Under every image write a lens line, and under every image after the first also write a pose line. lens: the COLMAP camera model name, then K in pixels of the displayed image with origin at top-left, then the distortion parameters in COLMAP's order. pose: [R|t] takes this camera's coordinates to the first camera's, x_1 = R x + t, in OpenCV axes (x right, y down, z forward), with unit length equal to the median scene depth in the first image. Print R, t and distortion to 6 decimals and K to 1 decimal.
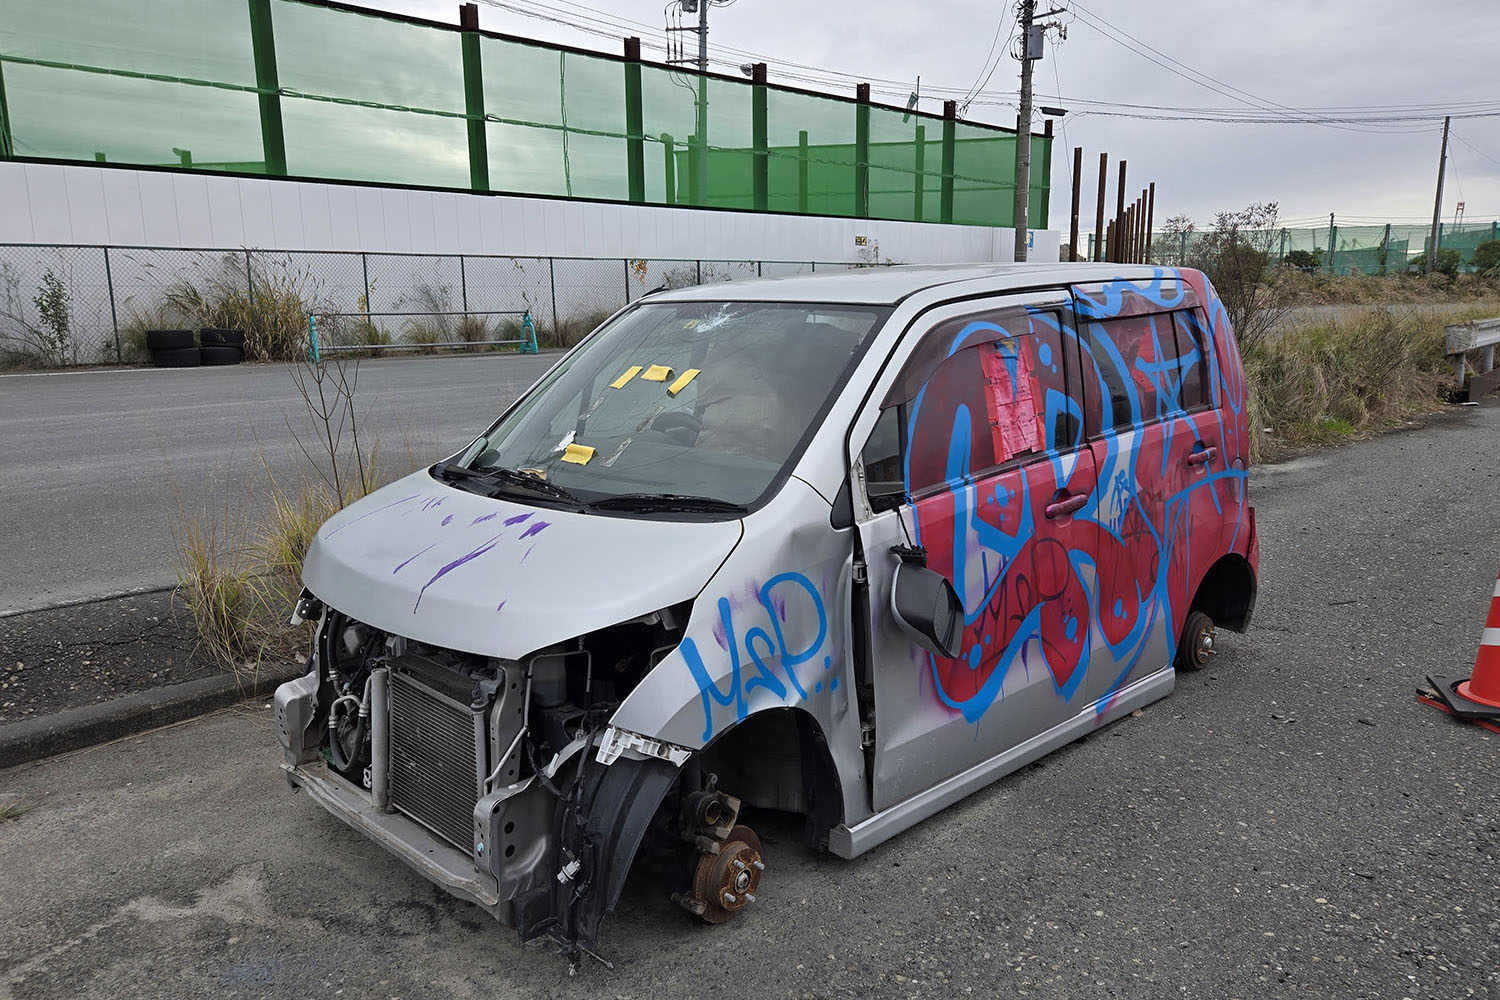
lens RADIAL K [[1009.3, 0, 750.0], [0, 1009.3, 500.0], [0, 0, 1]] dist [0.014076, 0.002406]
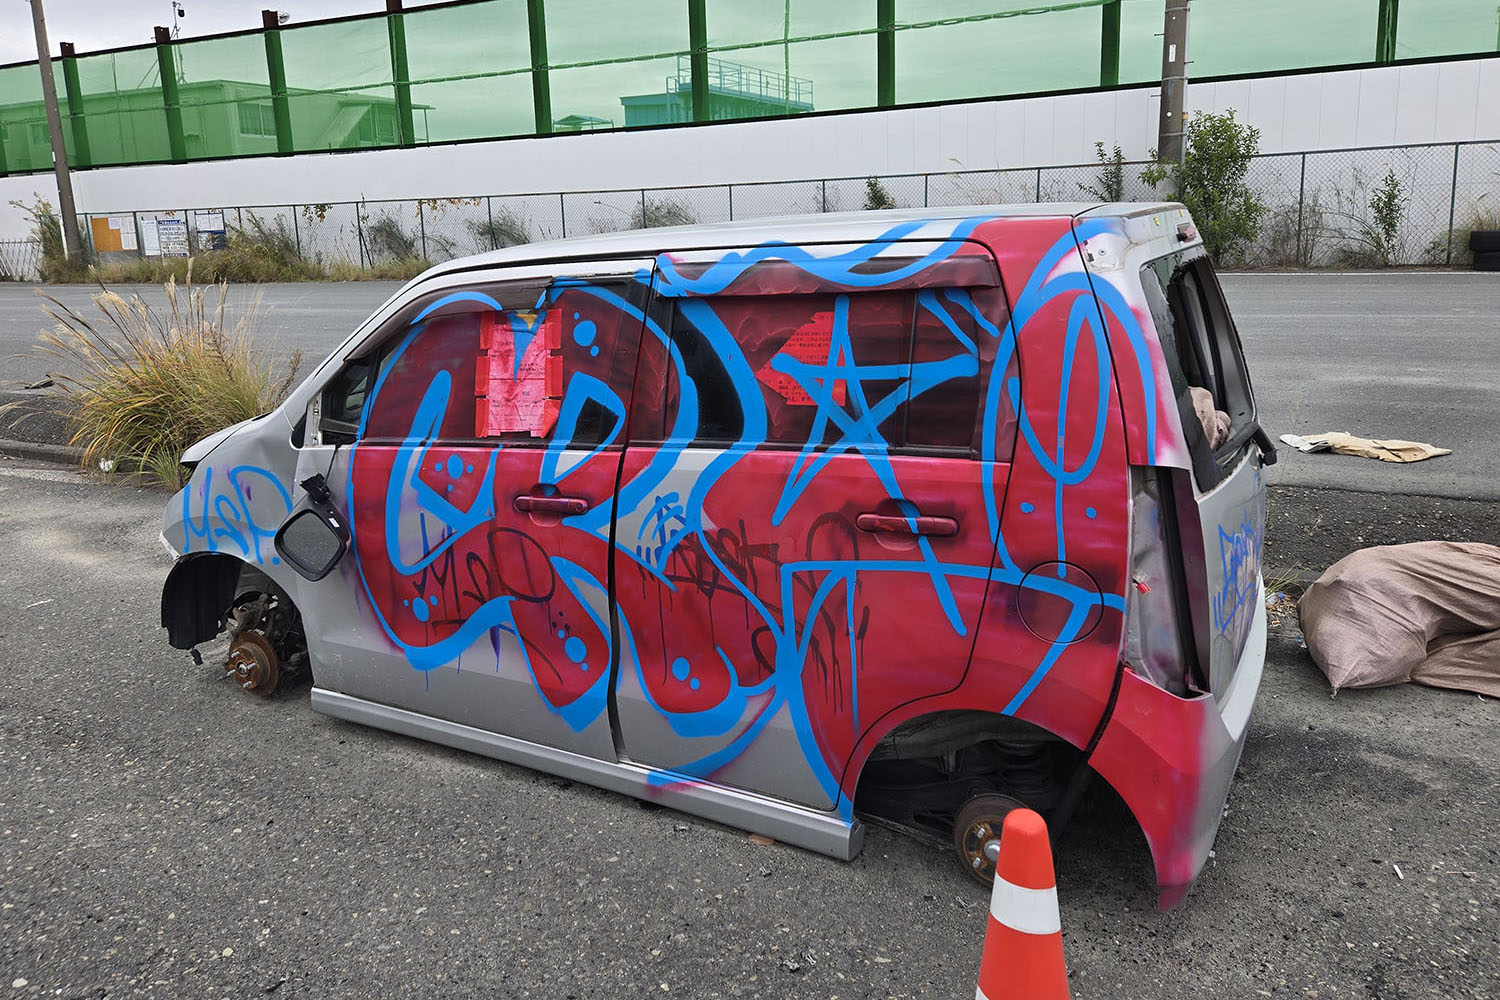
lens RADIAL K [[1014.0, 0, 750.9], [0, 1014.0, 421.1], [0, 0, 1]] dist [0.027239, -0.002304]
pose [[0.384350, 0.177276, -0.906007, 1.158209], [-0.159044, 0.979432, 0.124172, -0.201613], [0.909385, 0.096370, 0.404639, 0.785410]]
